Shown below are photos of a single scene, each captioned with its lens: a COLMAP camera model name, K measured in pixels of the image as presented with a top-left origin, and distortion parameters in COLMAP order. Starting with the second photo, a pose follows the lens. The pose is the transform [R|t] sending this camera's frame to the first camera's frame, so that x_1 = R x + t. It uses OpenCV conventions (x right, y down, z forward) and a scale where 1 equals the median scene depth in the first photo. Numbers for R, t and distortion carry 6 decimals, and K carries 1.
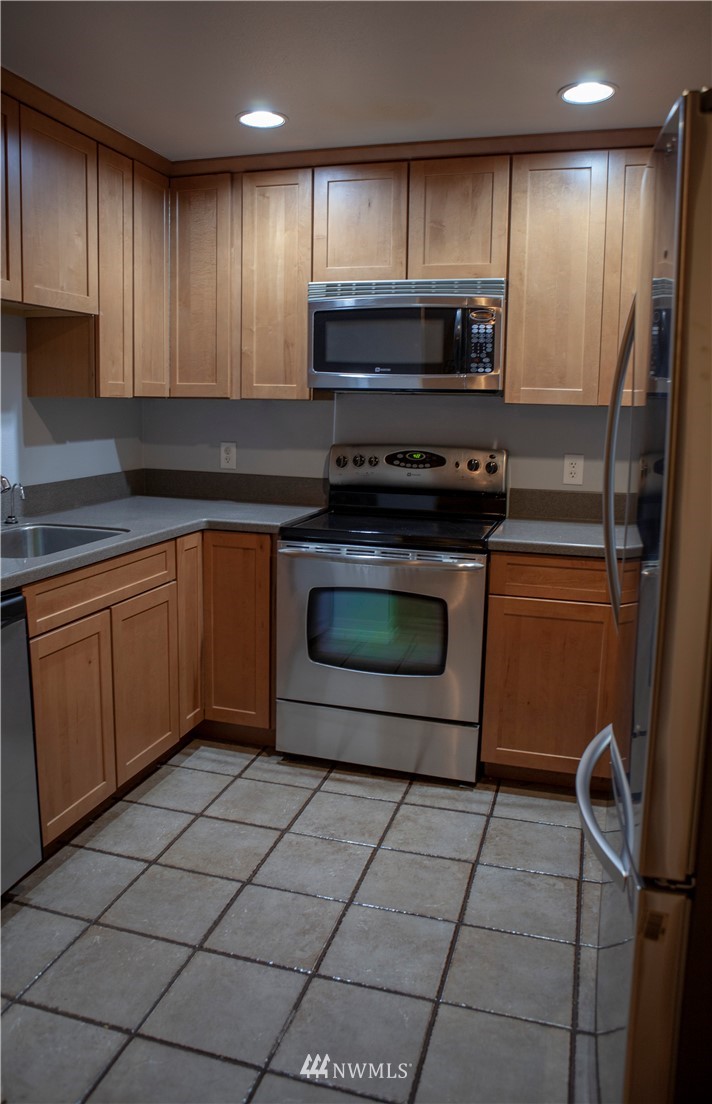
lens RADIAL K [[859.5, 0, 292.3], [0, 859.5, 468.5], [0, 0, 1]] dist [-0.040660, 0.030453]
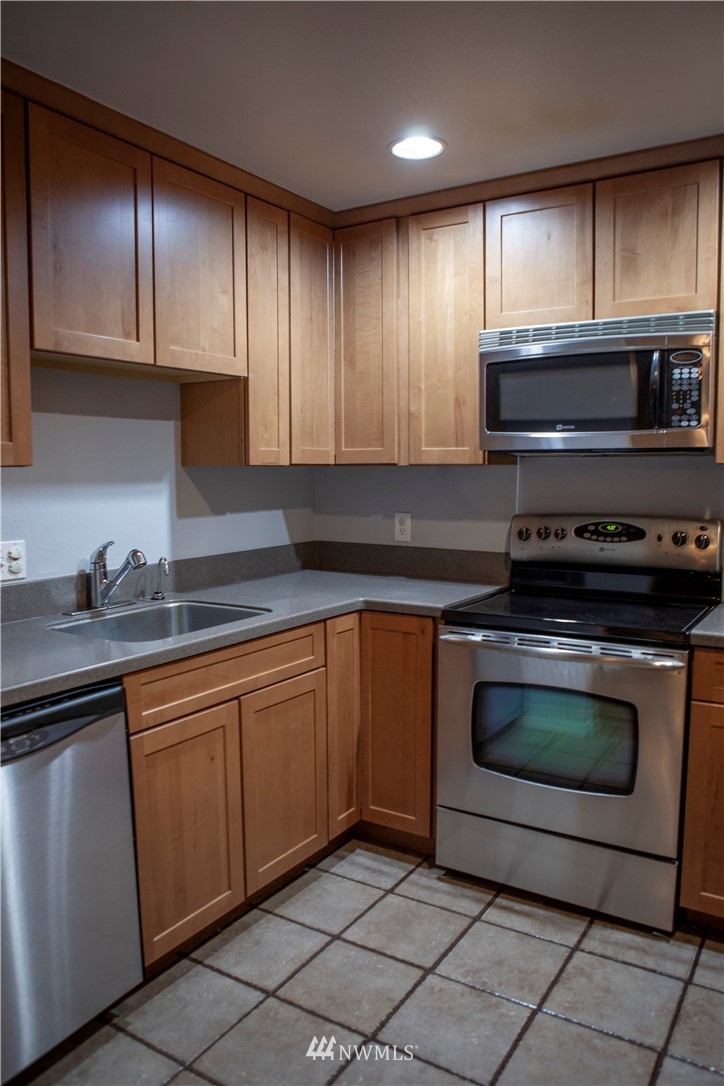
lens RADIAL K [[818.1, 0, 326.8], [0, 818.1, 528.9], [0, 0, 1]] dist [-0.078389, 0.060514]
pose [[0.970518, -0.001140, -0.241025, 0.074444], [-0.001087, 0.999958, -0.009107, -0.006551], [0.241025, 0.009100, 0.970476, 0.171092]]
